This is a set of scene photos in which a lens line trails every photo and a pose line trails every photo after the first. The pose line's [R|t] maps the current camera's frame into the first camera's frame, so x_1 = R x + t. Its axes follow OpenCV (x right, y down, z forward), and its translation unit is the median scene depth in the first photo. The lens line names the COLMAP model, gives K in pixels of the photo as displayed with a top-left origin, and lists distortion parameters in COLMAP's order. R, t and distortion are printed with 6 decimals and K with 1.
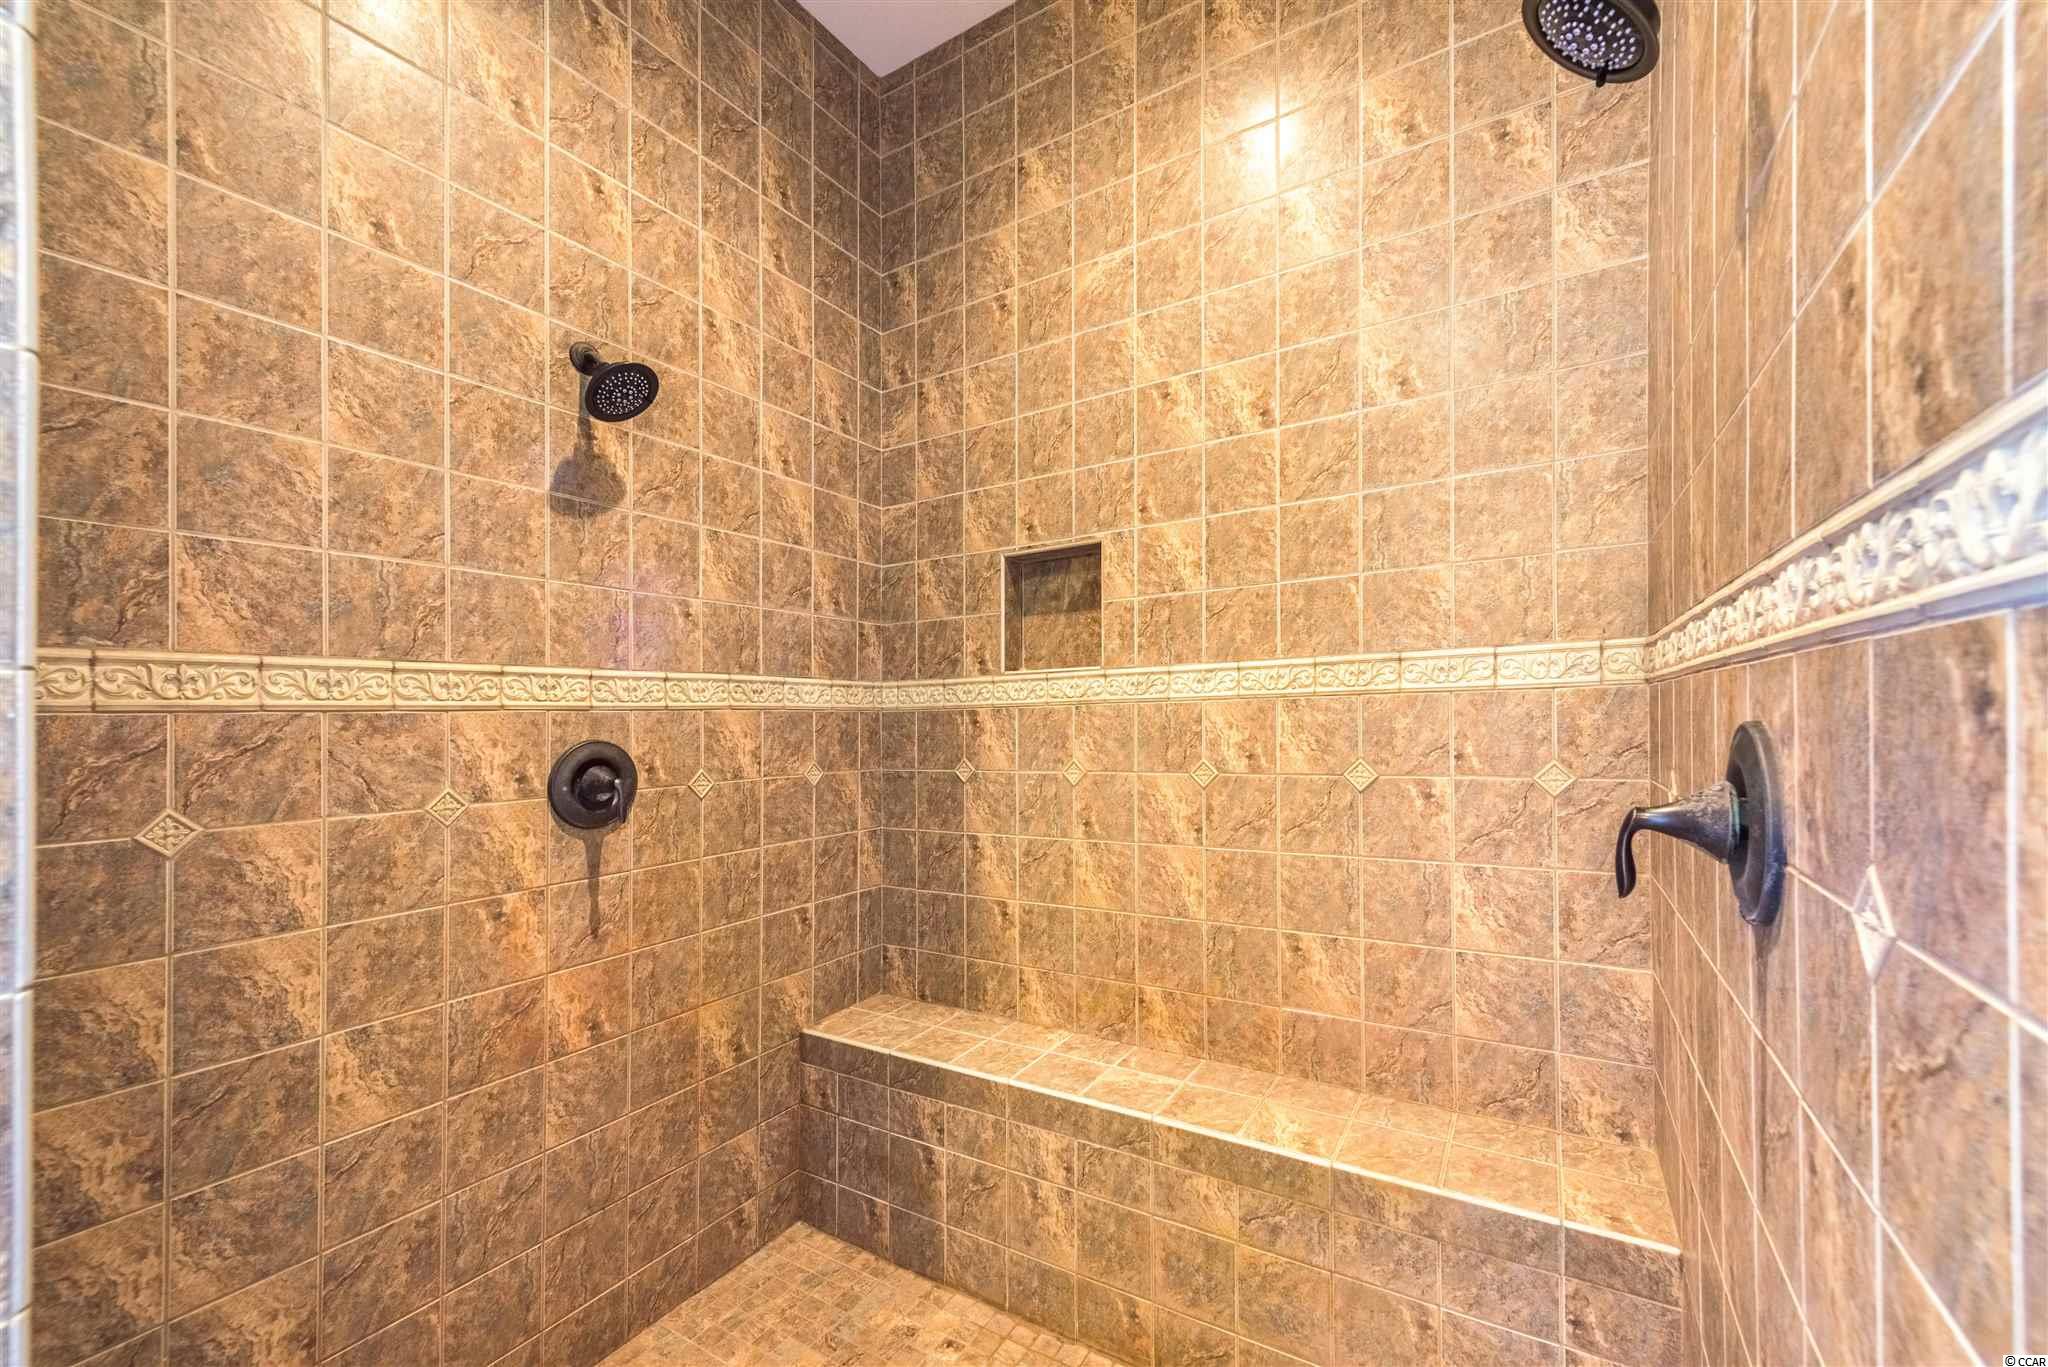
lens RADIAL K [[832.0, 0, 1032.7], [0, 832.0, 696.9], [0, 0, 1]] dist [0.014200, -0.000405]
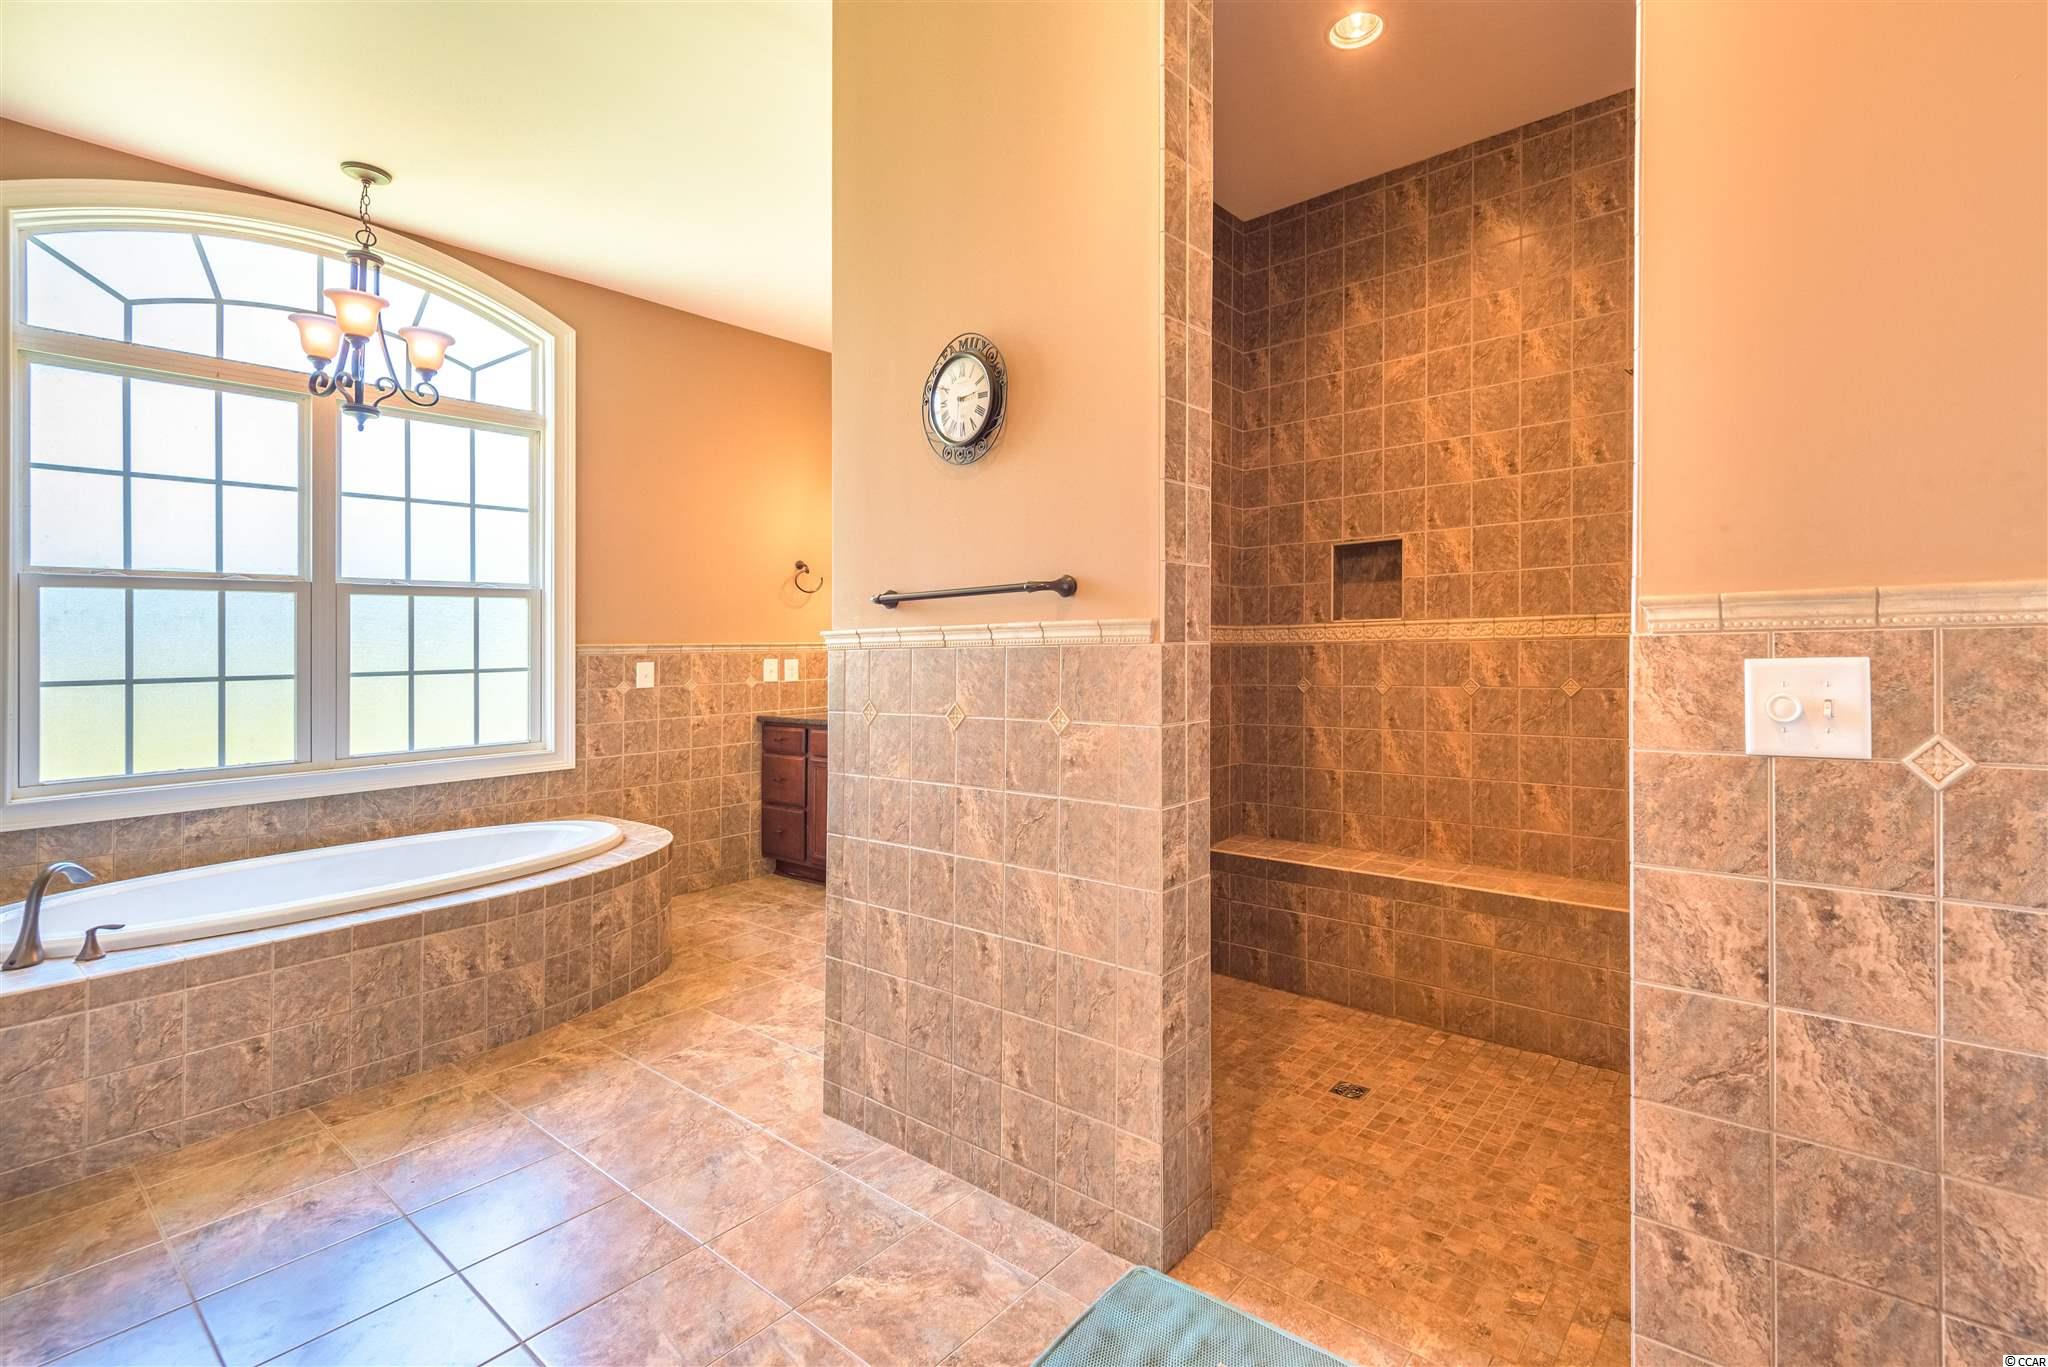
lens RADIAL K [[931.8, 0, 1135.5], [0, 931.8, 626.5], [0, 0, 1]] dist [0.014218, -0.001462]
pose [[0.995361, 0.003864, -0.096137, -0.260888], [-0.003419, 0.999983, 0.004797, -0.030129], [0.096154, -0.004446, 0.995357, -0.838624]]
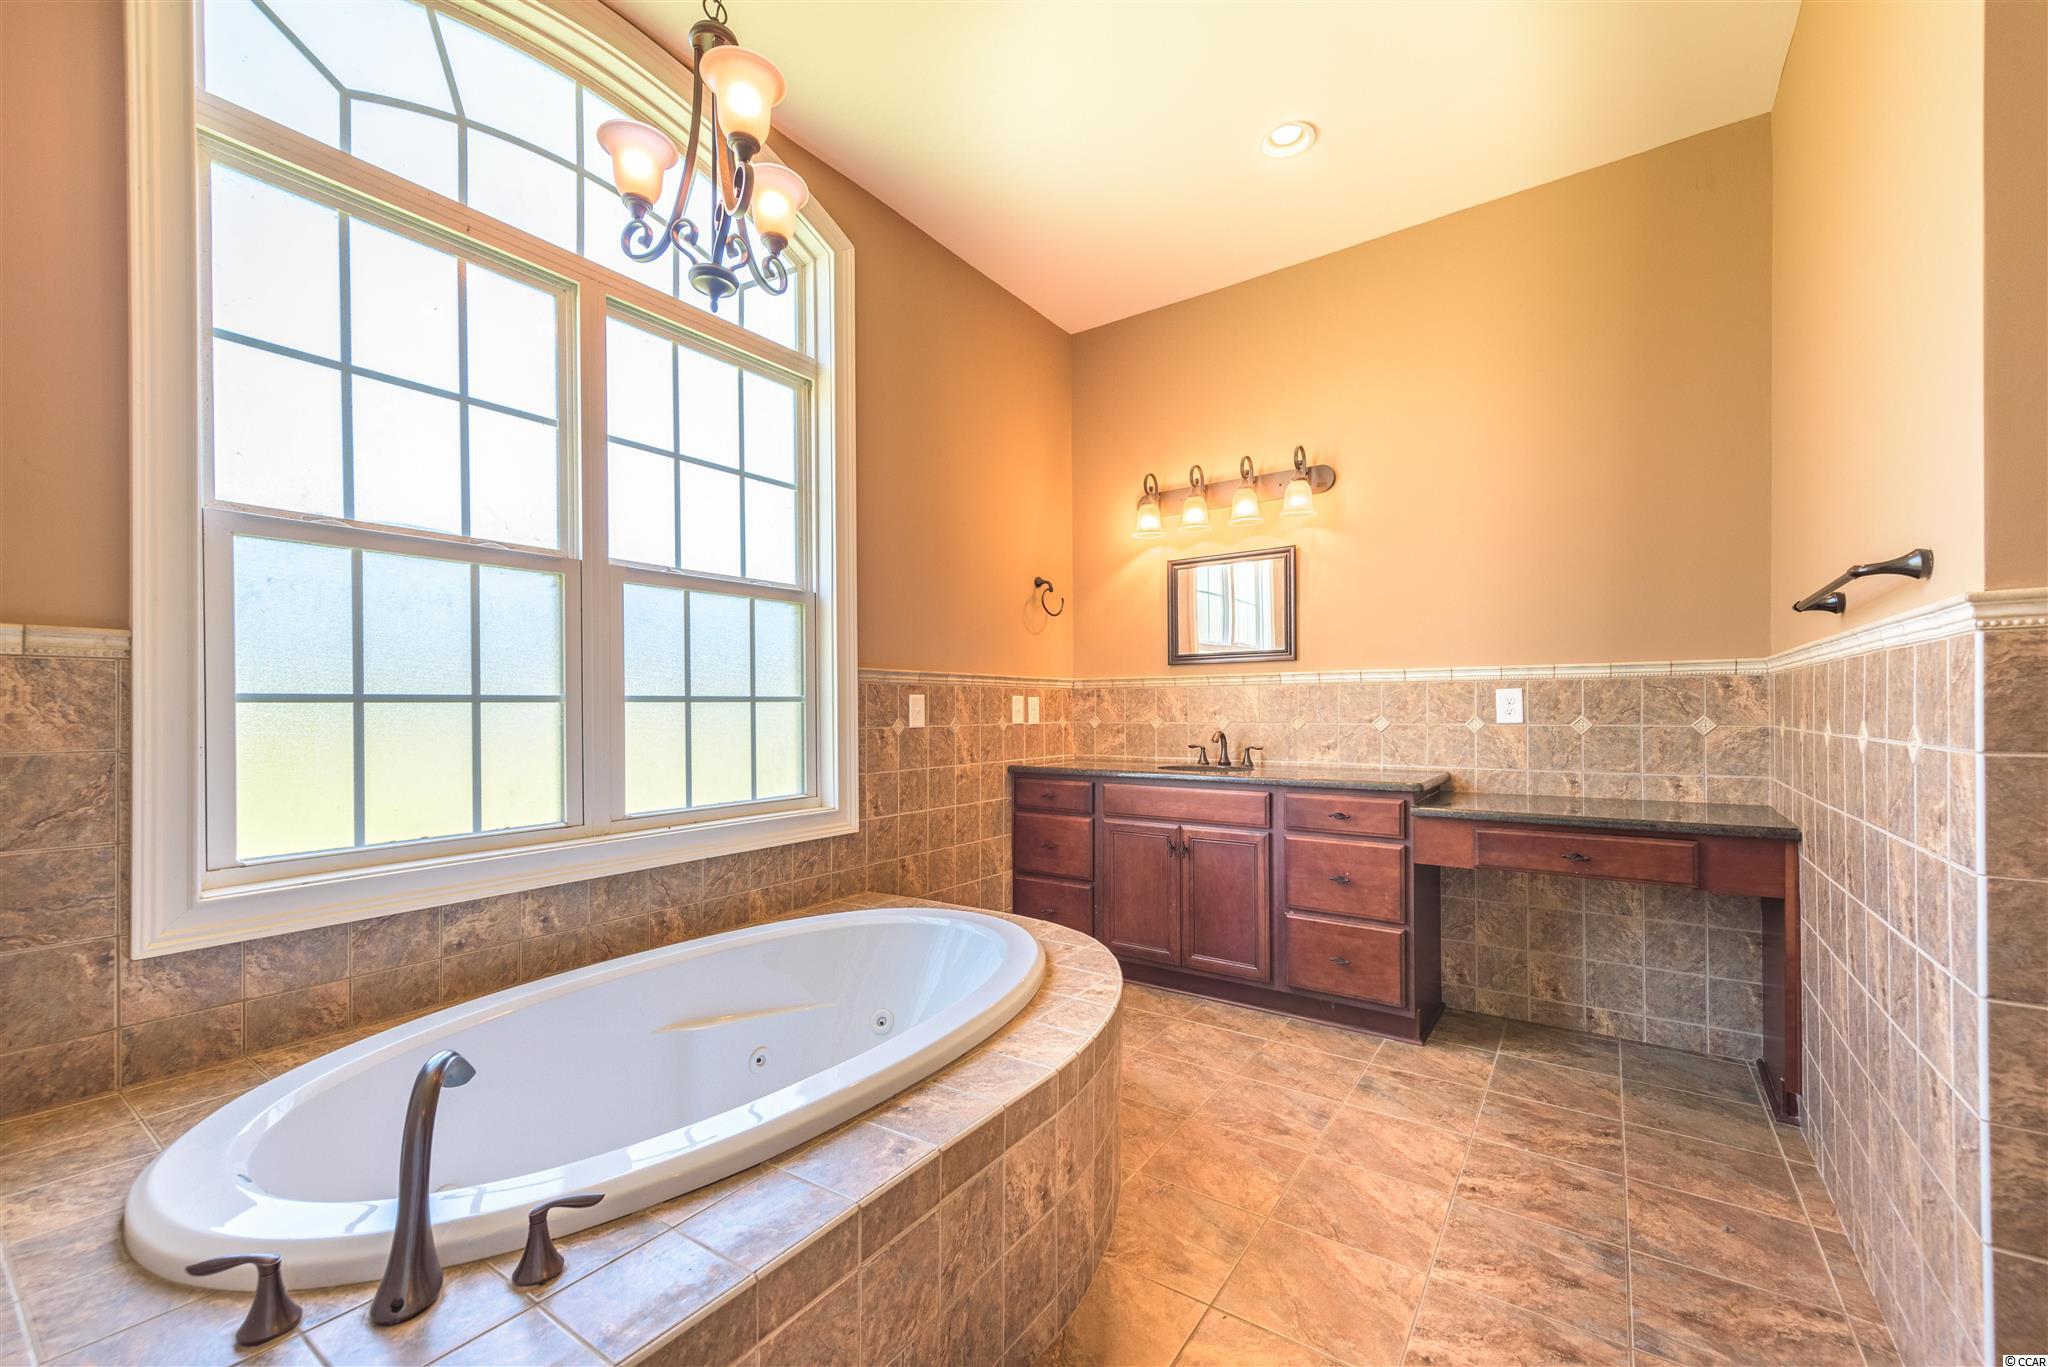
lens RADIAL K [[832.0, 0, 1009.4], [0, 832.0, 702.9], [0, 0, 1]] dist [0.014200, -0.000405]
pose [[0.997713, 0.015430, -0.065808, -1.497781], [-0.014341, 0.999753, 0.016981, 0.067544], [0.066053, -0.015999, 0.997688, -0.180117]]
